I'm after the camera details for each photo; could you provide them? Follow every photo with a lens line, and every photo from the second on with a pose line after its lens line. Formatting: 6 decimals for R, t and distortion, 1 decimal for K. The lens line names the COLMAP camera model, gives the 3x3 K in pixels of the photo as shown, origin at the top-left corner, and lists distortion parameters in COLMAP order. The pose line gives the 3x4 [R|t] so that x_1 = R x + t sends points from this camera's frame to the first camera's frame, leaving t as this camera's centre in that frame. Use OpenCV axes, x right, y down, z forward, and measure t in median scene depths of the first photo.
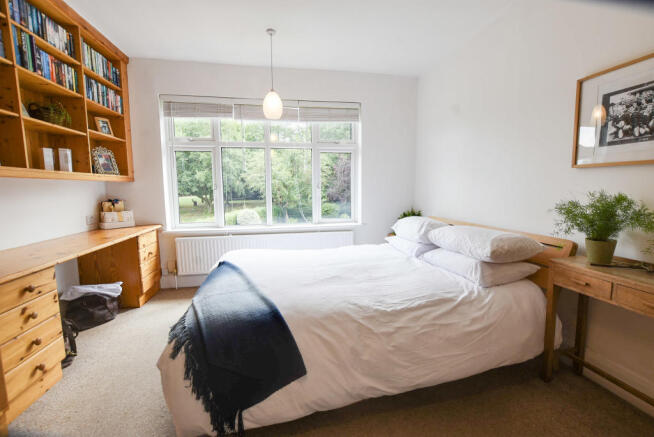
lens RADIAL K [[292.8, 0, 335.8], [0, 292.8, 220.8], [0, 0, 1]] dist [-0.042003, 0.011351]
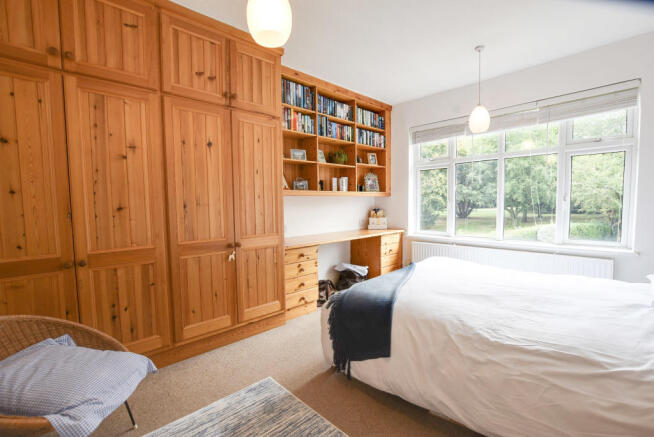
lens RADIAL K [[292.8, 0, 335.8], [0, 292.8, 220.8], [0, 0, 1]] dist [-0.042003, 0.011351]
pose [[0.538283, 0.051007, -0.841219, 0.438507], [-0.083919, 0.996450, 0.006722, -0.012697], [0.838576, 0.066976, 0.540652, 0.072993]]
